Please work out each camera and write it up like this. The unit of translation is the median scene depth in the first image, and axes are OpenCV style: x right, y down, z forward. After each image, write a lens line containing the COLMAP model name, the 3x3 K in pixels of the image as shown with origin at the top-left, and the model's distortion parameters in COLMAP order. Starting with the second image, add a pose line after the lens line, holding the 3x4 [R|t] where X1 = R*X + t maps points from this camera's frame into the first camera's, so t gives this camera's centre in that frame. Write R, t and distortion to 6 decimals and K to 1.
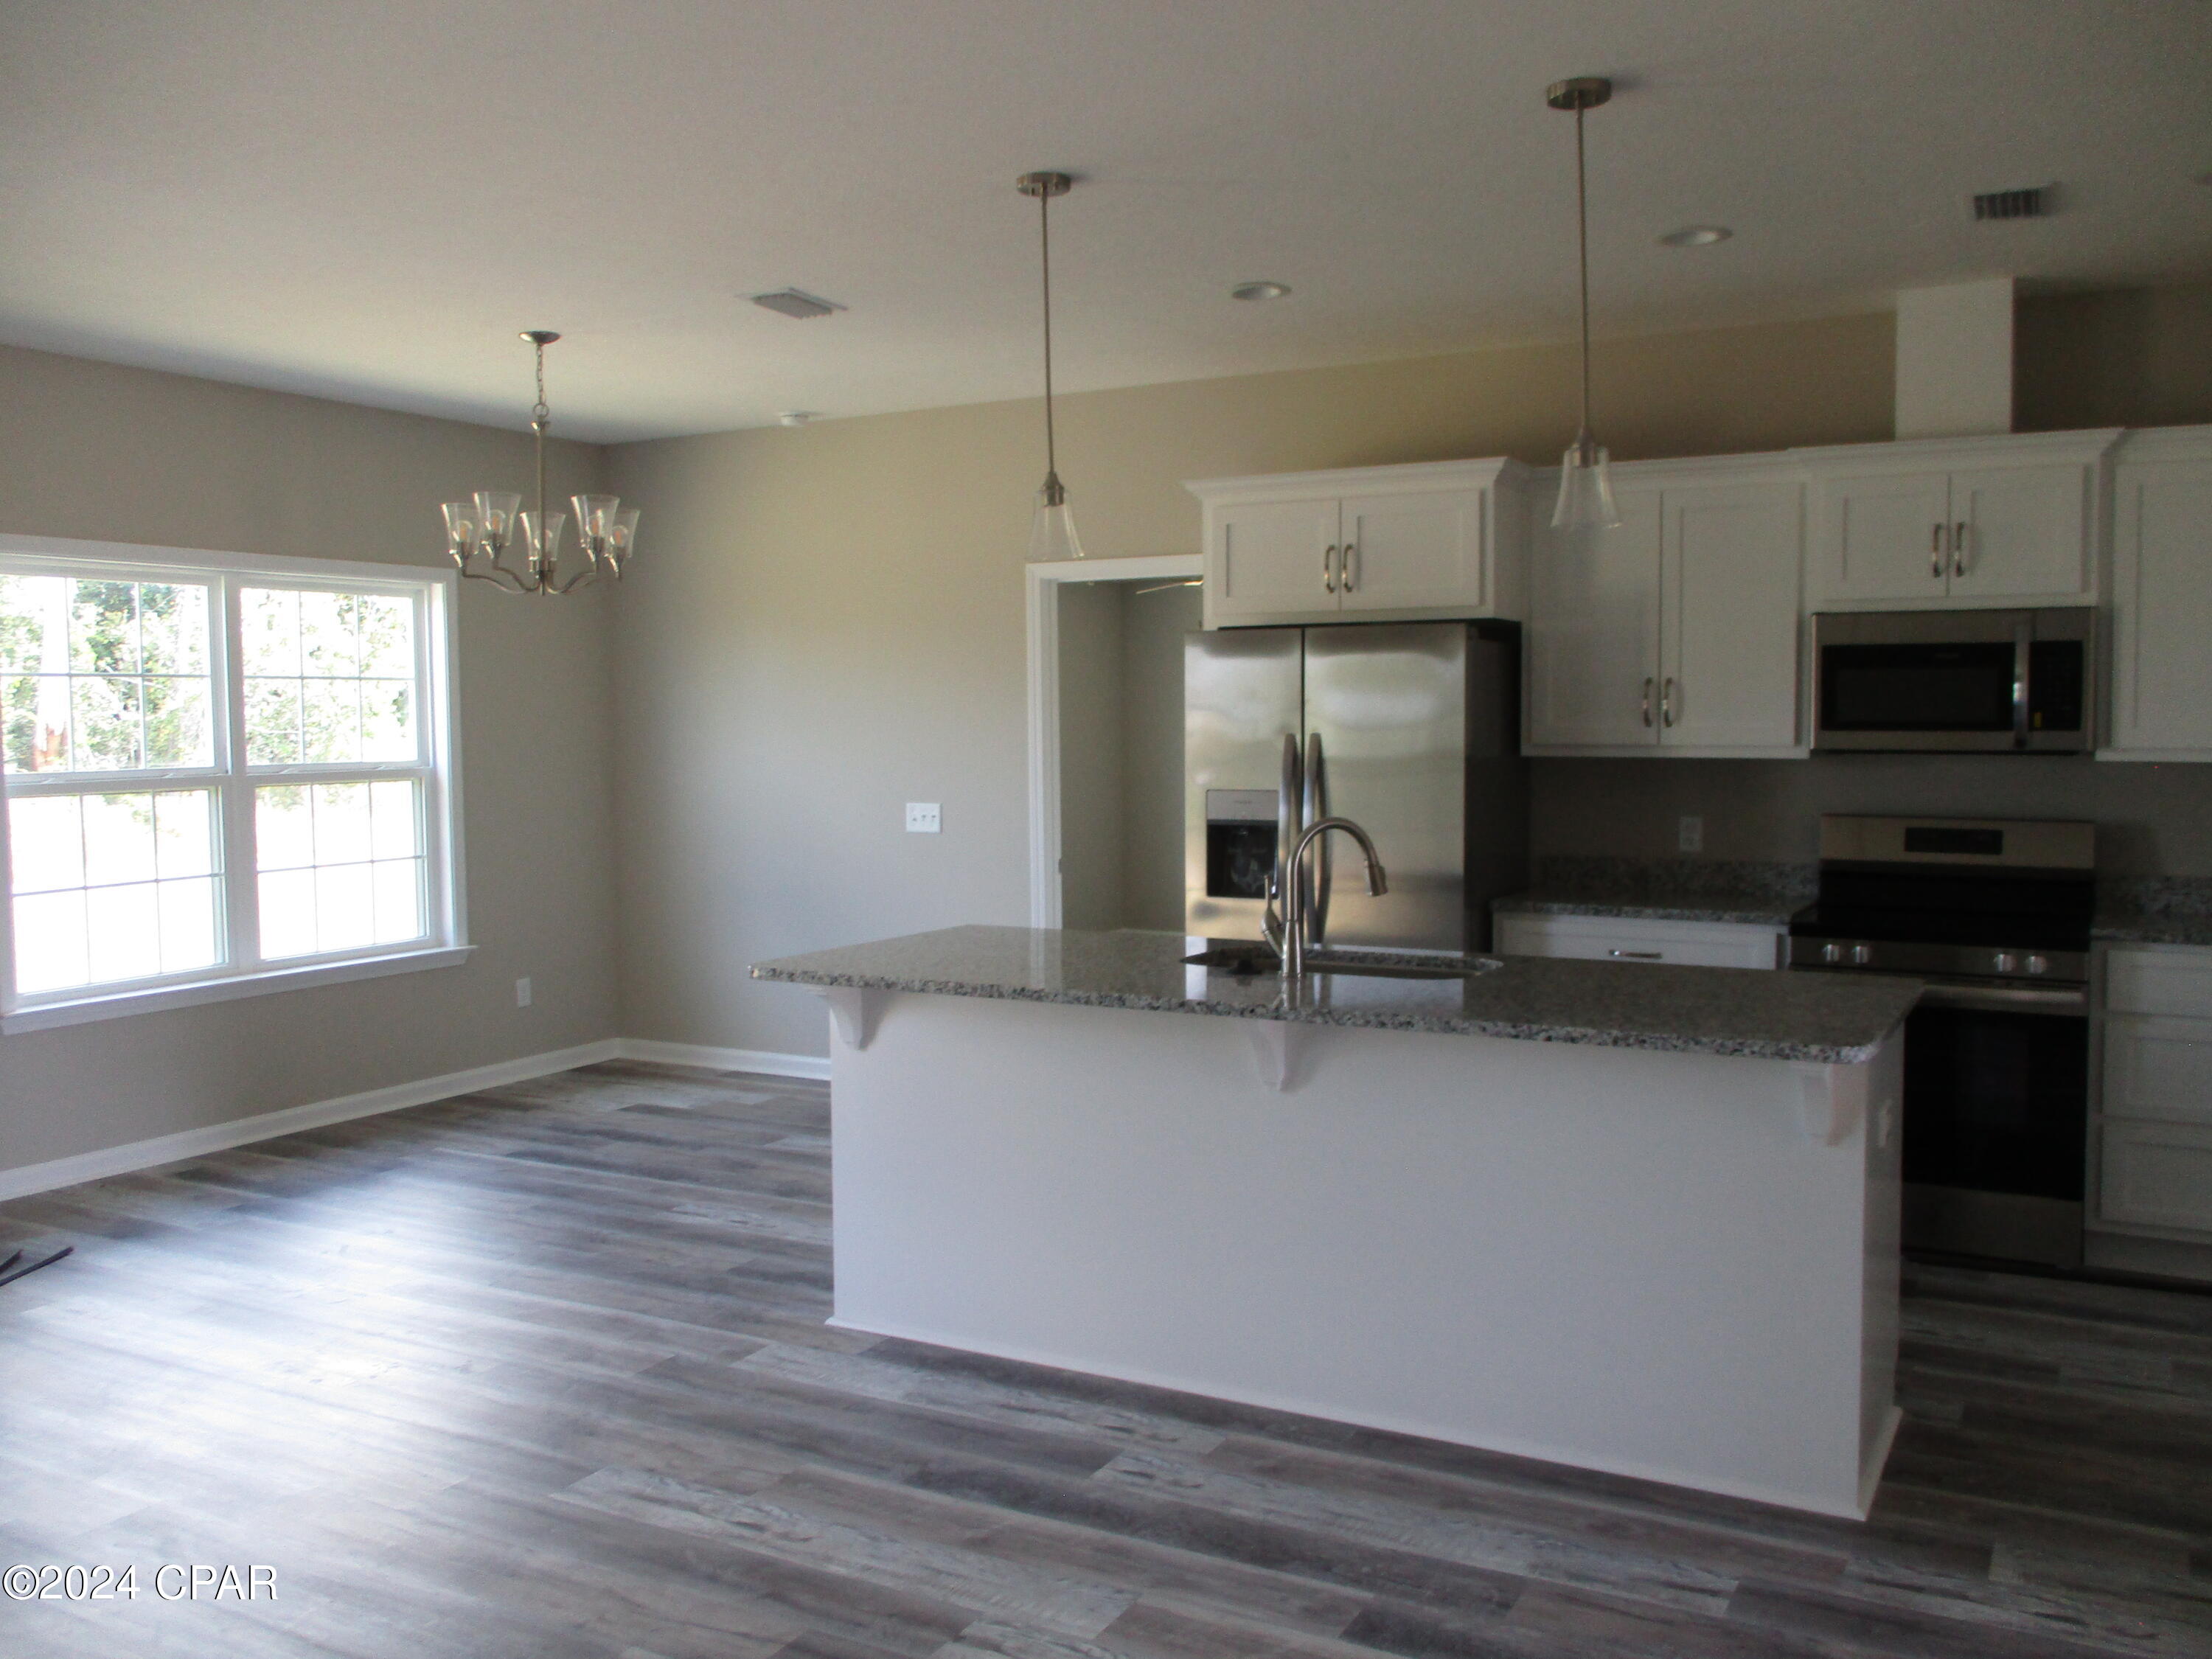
lens RADIAL K [[1856.4, 0, 1117.6], [0, 1856.4, 840.7], [0, 0, 1]] dist [-0.017318, 0.006684]
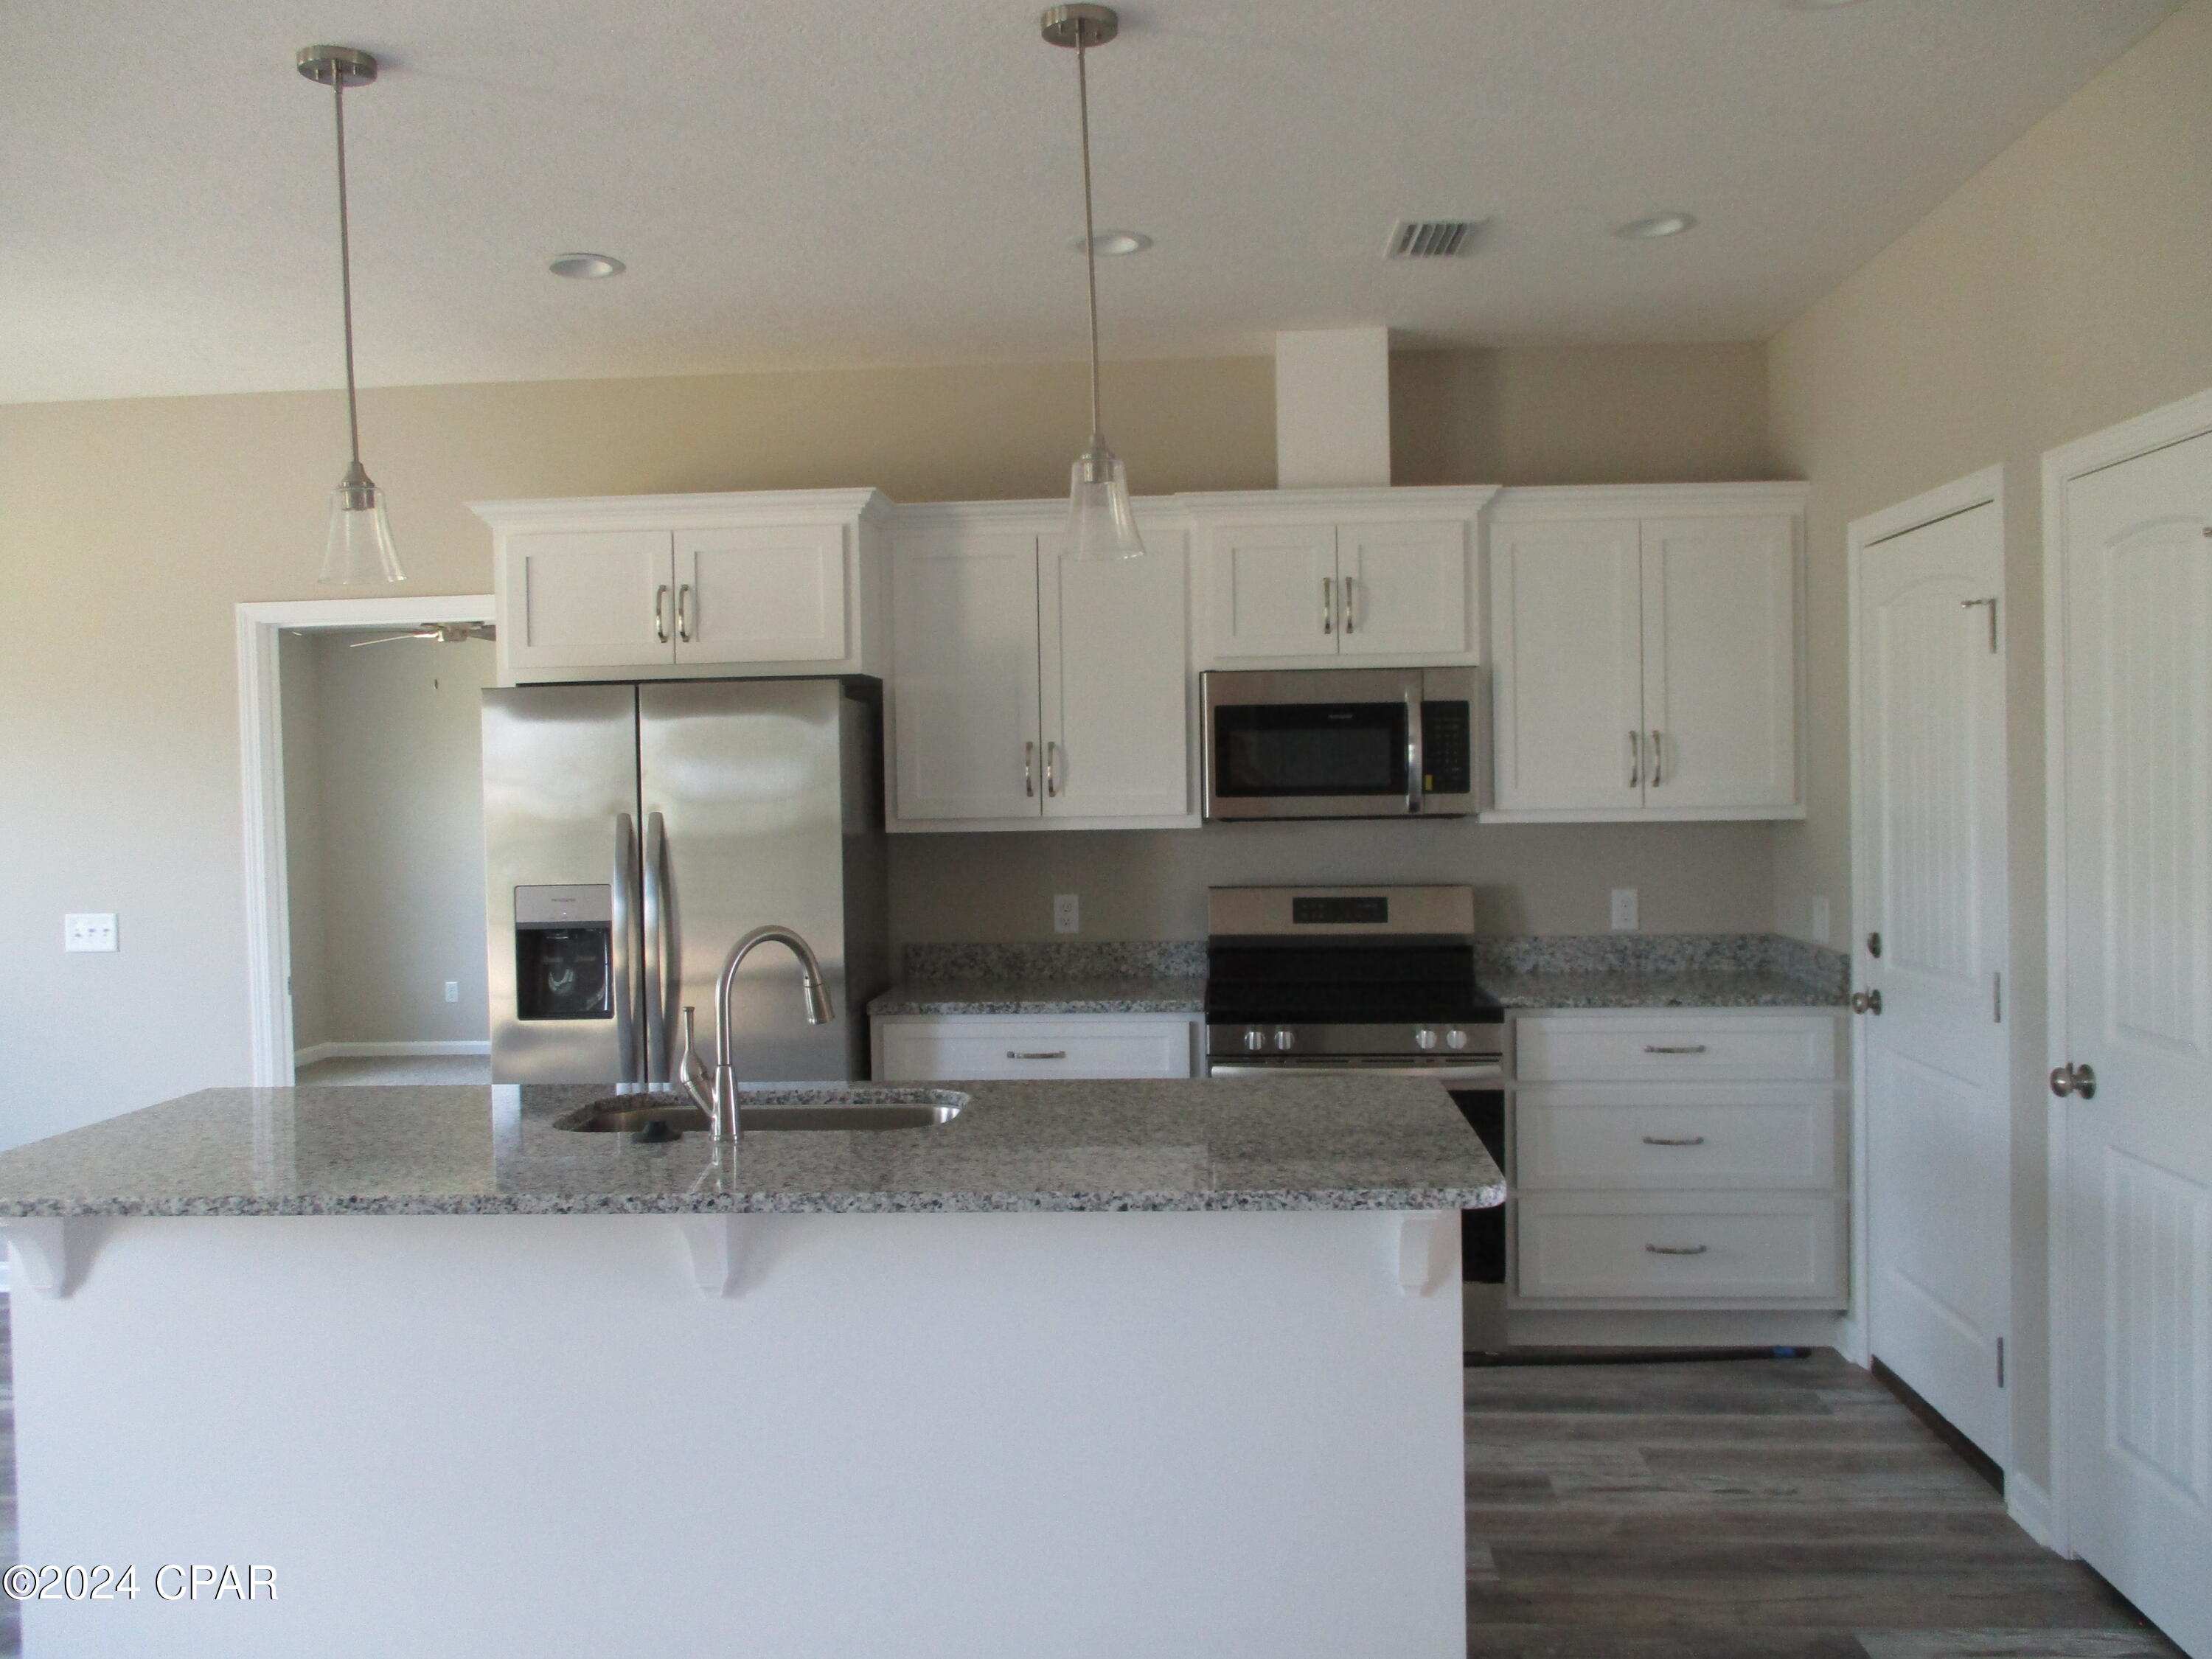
lens RADIAL K [[1856.4, 0, 1106.7], [0, 1856.4, 819.7], [0, 0, 1]] dist [-0.017318, 0.006684]
pose [[0.906841, -0.023810, 0.420799, -0.062379], [0.043313, 0.998382, -0.036851, -0.017320], [-0.419241, 0.051644, 0.906405, 0.190476]]
